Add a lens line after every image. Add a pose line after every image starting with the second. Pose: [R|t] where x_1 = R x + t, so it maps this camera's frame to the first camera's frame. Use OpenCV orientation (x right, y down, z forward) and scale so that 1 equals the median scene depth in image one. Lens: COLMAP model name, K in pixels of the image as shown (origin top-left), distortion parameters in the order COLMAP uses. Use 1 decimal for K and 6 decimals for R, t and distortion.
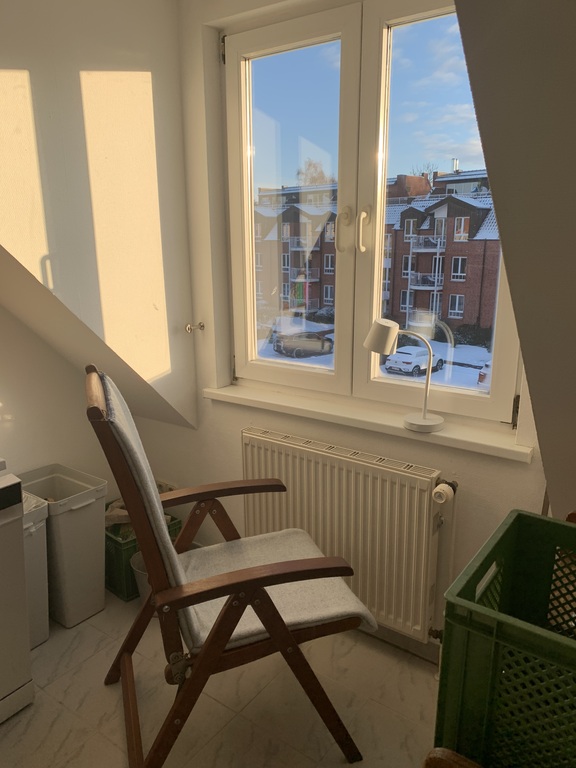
lens RADIAL K [[585.9, 0, 288.0], [0, 585.9, 384.0], [0, 0, 1]] dist [0.048918, -0.042448]
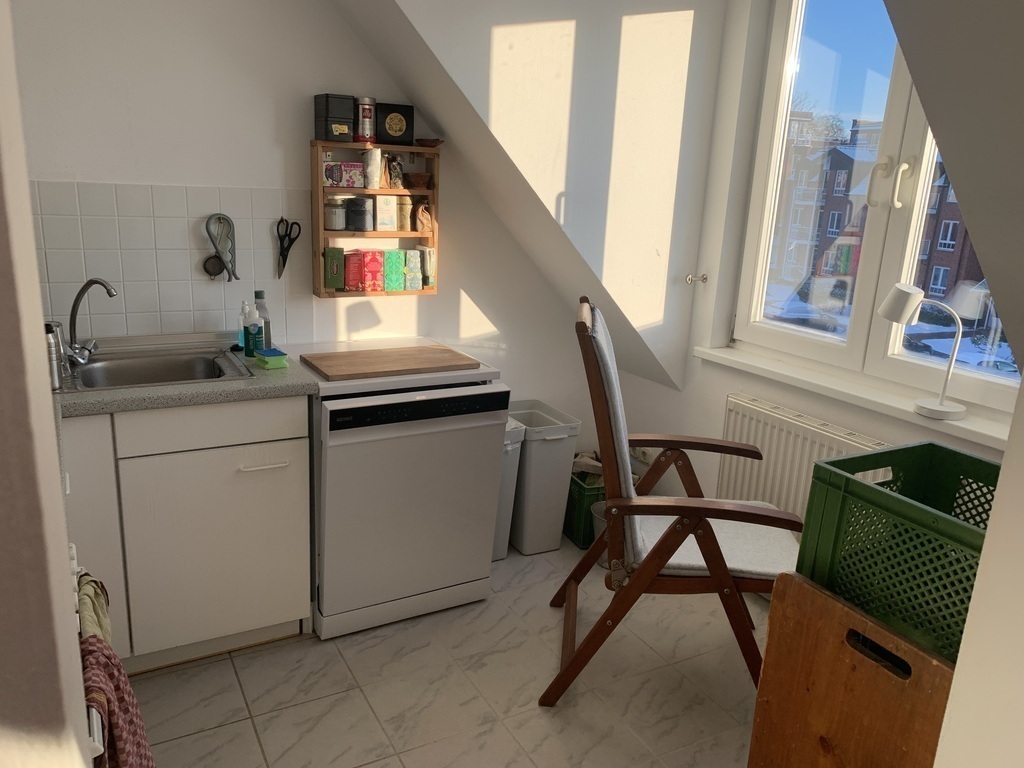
lens RADIAL K [[779.5, 0, 495.7], [0, 779.5, 379.9], [0, 0, 1]] dist [0.088808, -0.168836]
pose [[0.897297, 0.157878, -0.412228, 0.112009], [-0.156469, 0.986974, 0.037412, 0.077829], [0.412765, 0.030931, 0.910312, -0.308250]]
